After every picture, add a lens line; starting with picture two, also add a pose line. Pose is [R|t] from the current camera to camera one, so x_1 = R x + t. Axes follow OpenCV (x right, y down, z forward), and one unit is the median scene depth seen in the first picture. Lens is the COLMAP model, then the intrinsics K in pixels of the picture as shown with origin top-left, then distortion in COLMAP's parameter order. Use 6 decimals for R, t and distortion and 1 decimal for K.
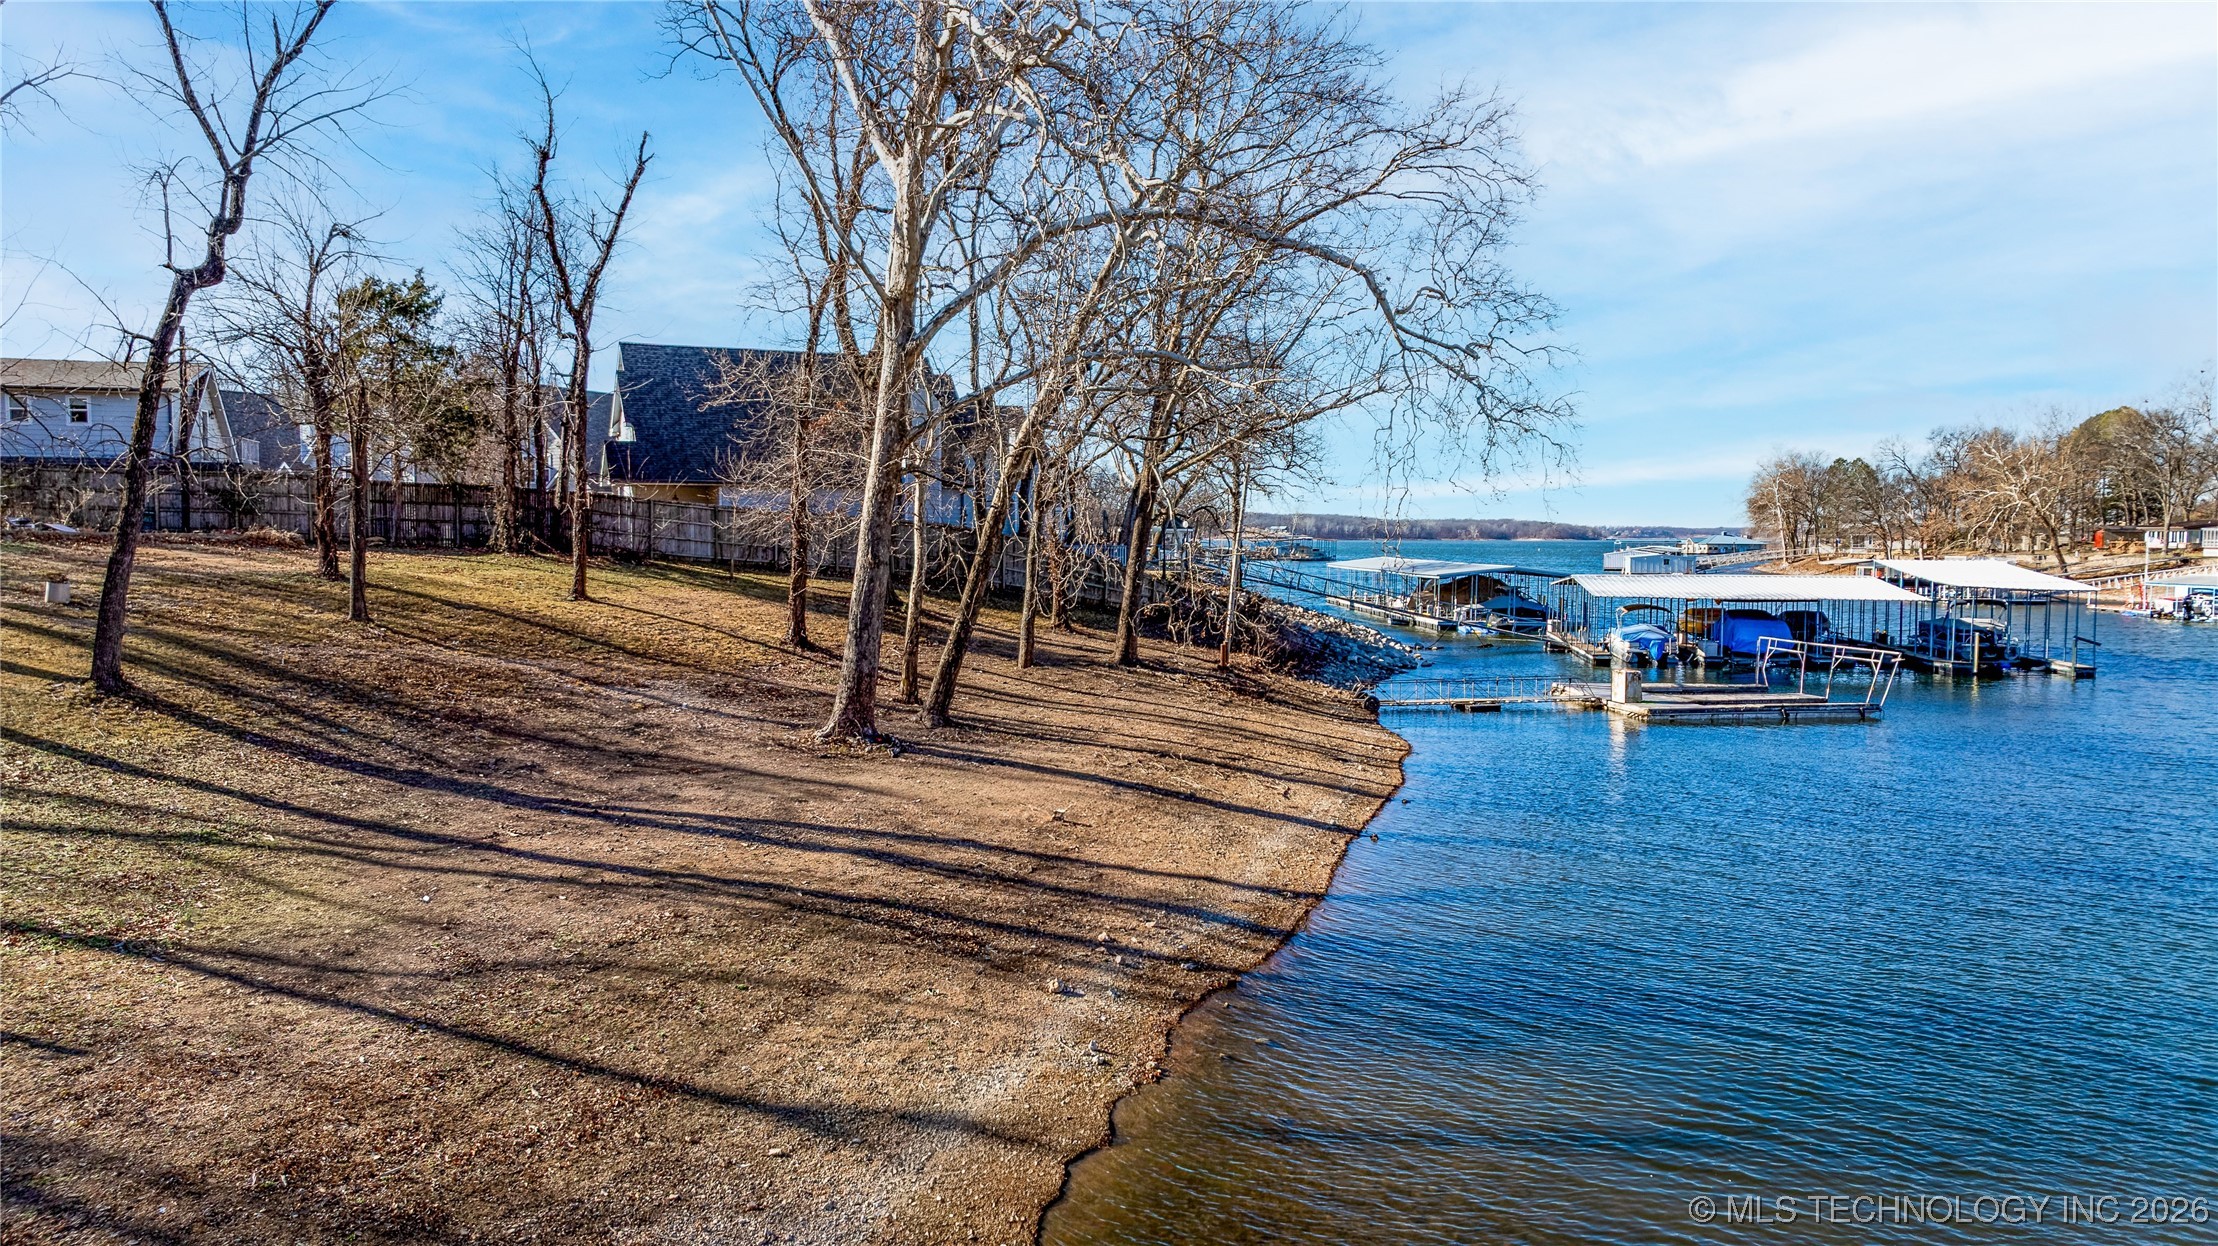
lens RADIAL K [[1609.0, 0, 1115.7], [0, 1609.0, 607.3], [0, 0, 1]] dist [-0.009766, 0.007689]
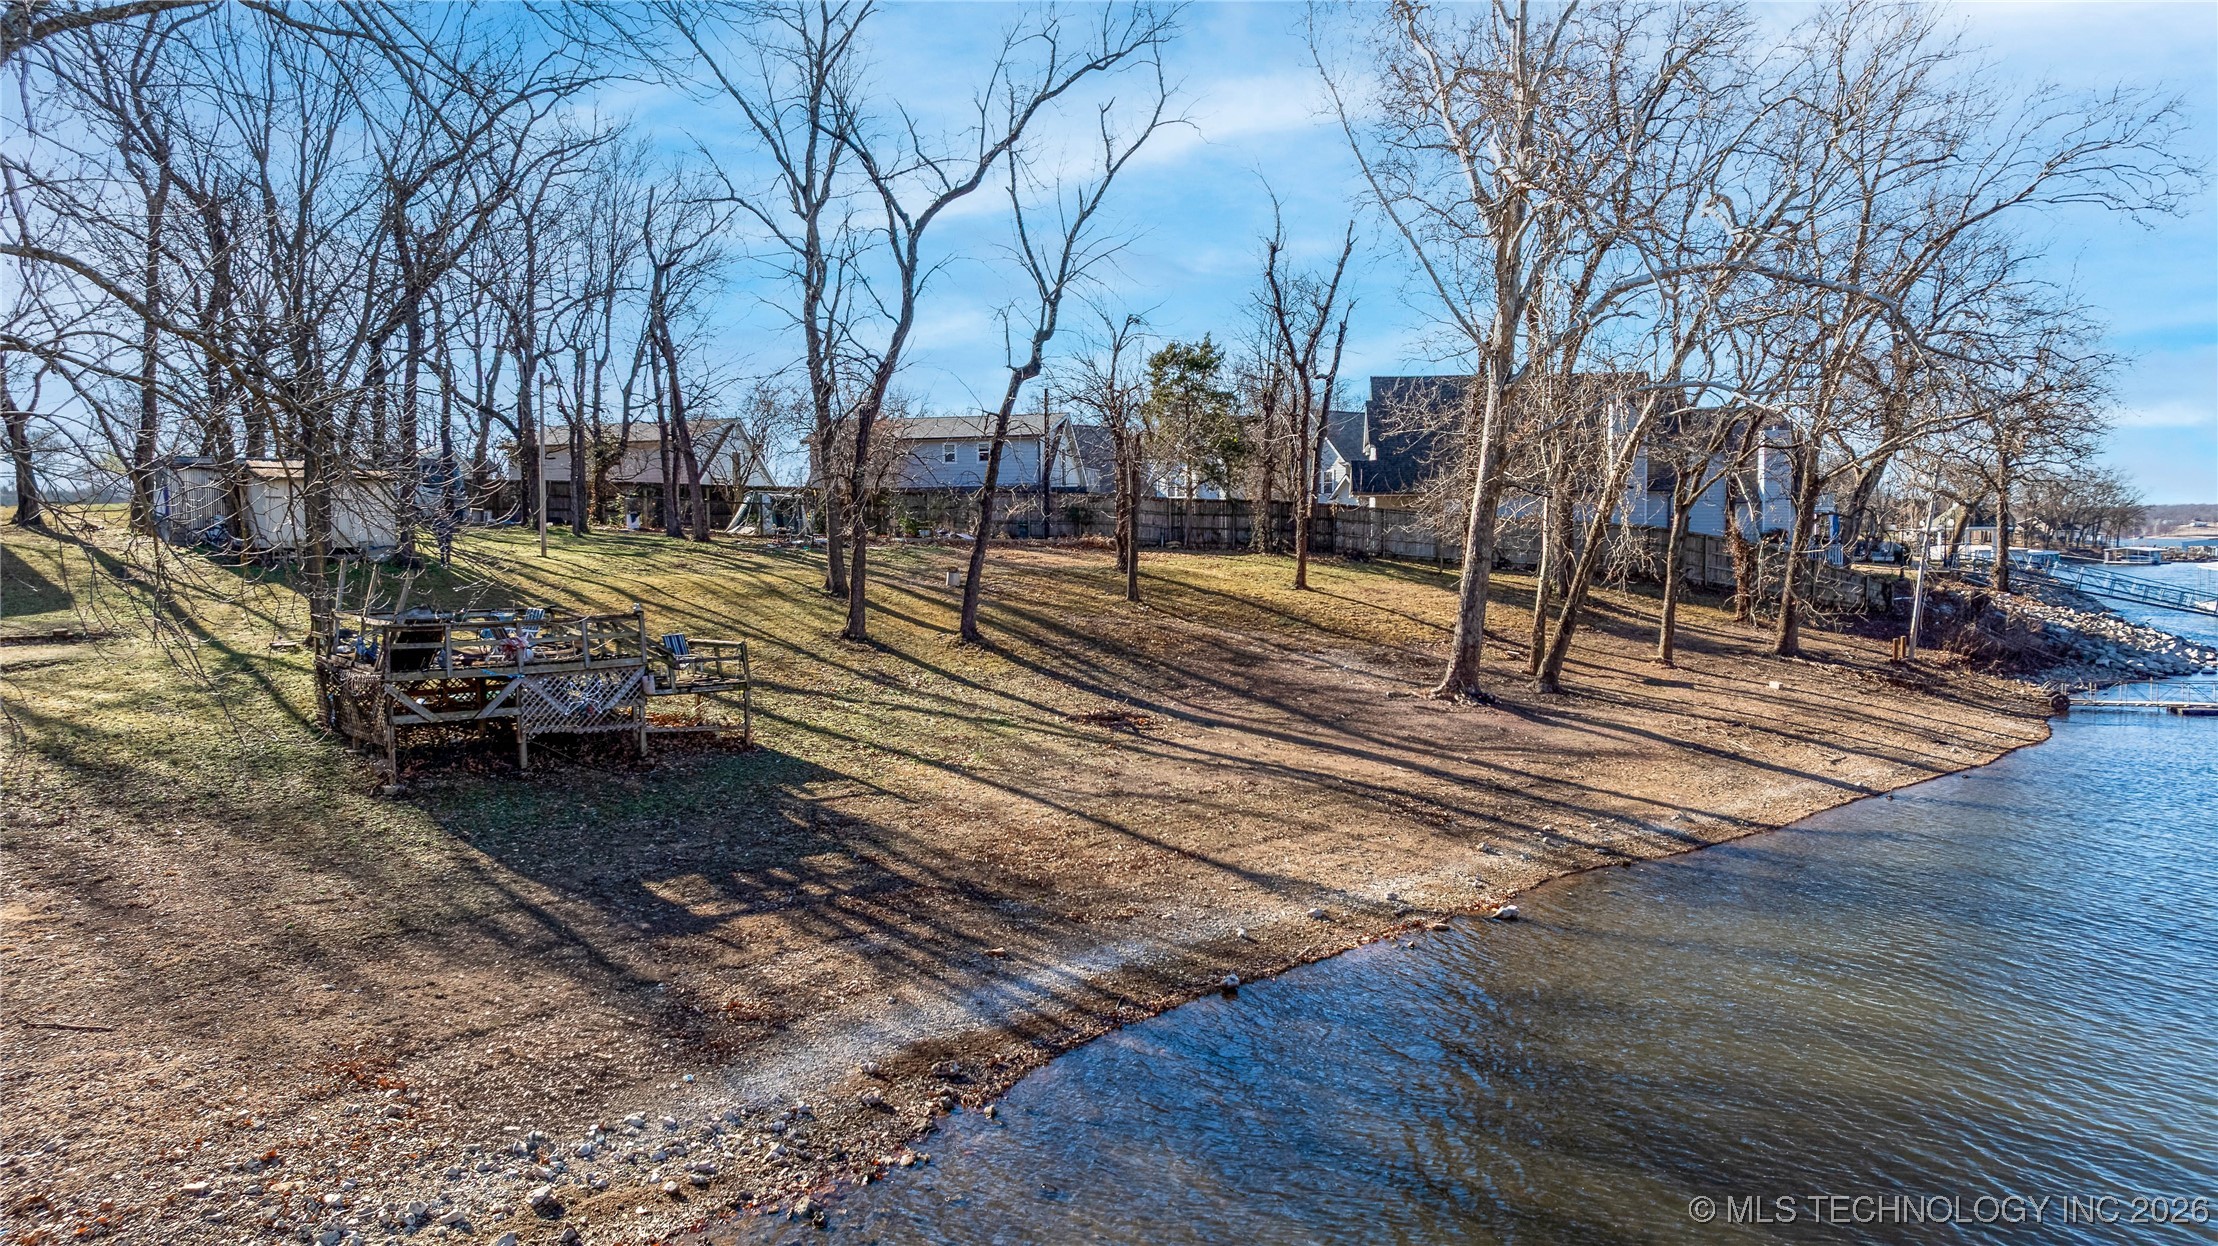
lens RADIAL K [[1609.0, 0, 1115.7], [0, 1609.0, 607.3], [0, 0, 1]] dist [-0.009766, 0.007689]
pose [[0.869693, 0.013682, -0.493403, 0.230219], [-0.014276, 0.999895, 0.002563, 0.011550], [0.493386, 0.004815, 0.869797, -0.254570]]
